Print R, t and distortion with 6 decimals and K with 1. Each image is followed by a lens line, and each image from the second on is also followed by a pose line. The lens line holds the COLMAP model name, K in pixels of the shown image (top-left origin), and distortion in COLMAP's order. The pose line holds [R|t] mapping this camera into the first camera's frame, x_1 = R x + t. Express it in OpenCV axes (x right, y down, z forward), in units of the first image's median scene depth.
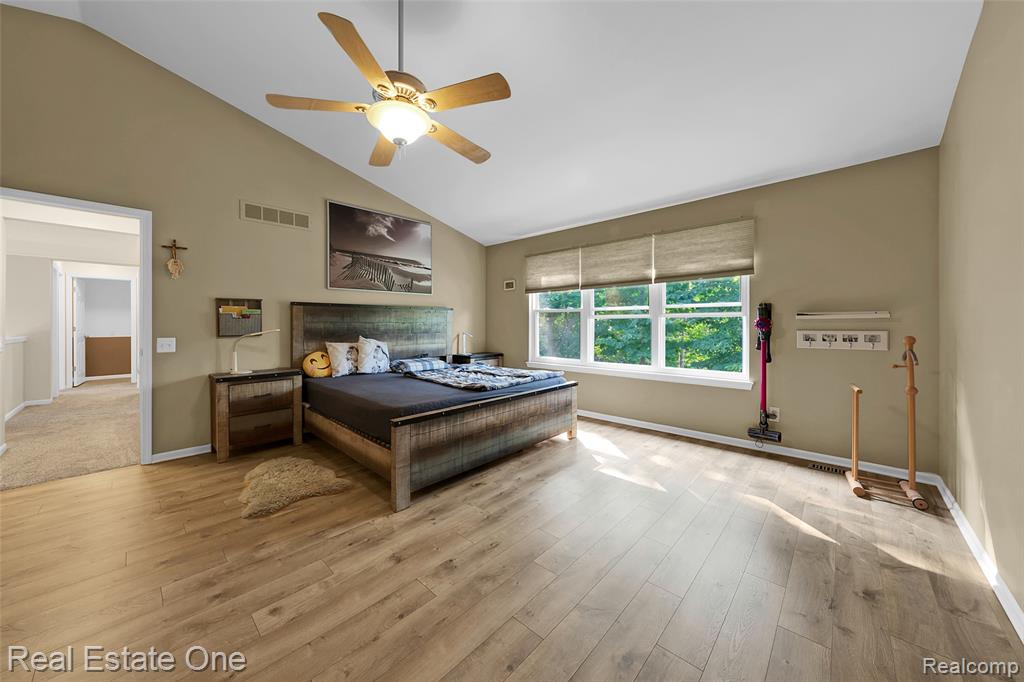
lens RADIAL K [[356.4, 0, 508.1], [0, 356.4, 325.3], [0, 0, 1]] dist [-0.002611, 0.000306]
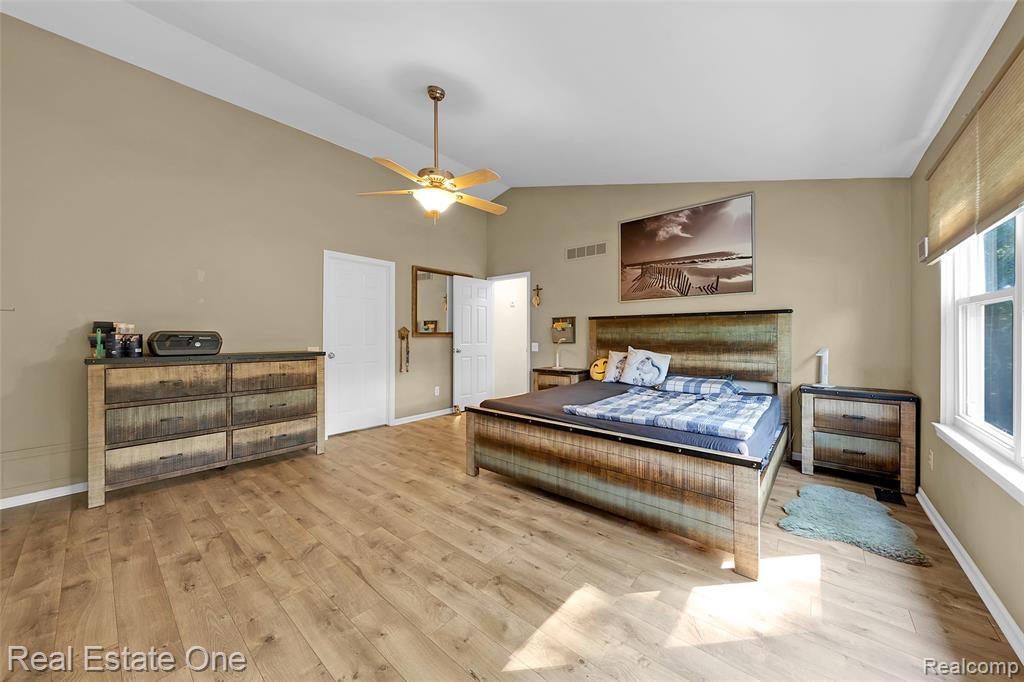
lens RADIAL K [[356.4, 0, 509.3], [0, 356.4, 336.5], [0, 0, 1]] dist [-0.002611, 0.000306]
pose [[0.053131, 0.005536, -0.998572, 0.604215], [-0.002033, 0.999983, 0.005436, -0.003547], [0.998585, 0.001741, 0.053141, 0.627956]]
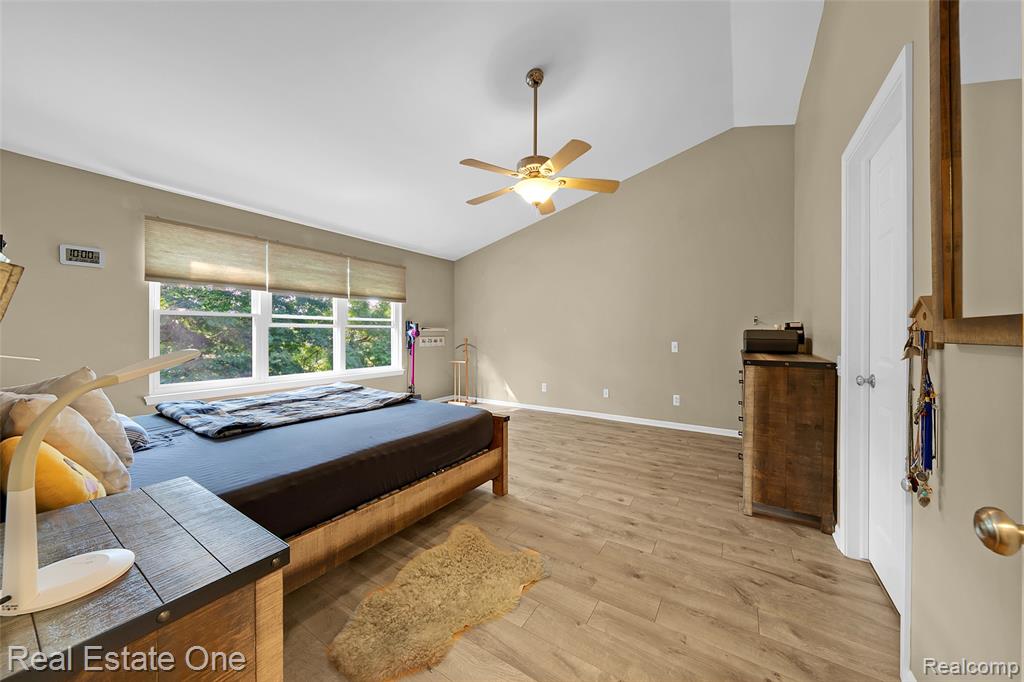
lens RADIAL K [[356.4, 0, 511.2], [0, 356.4, 335.4], [0, 0, 1]] dist [-0.002611, 0.000306]
pose [[-0.177016, -0.003170, 0.984203, -0.850343], [0.002337, 0.999991, 0.003641, 0.000526], [-0.984205, 0.002944, -0.177007, 0.688298]]
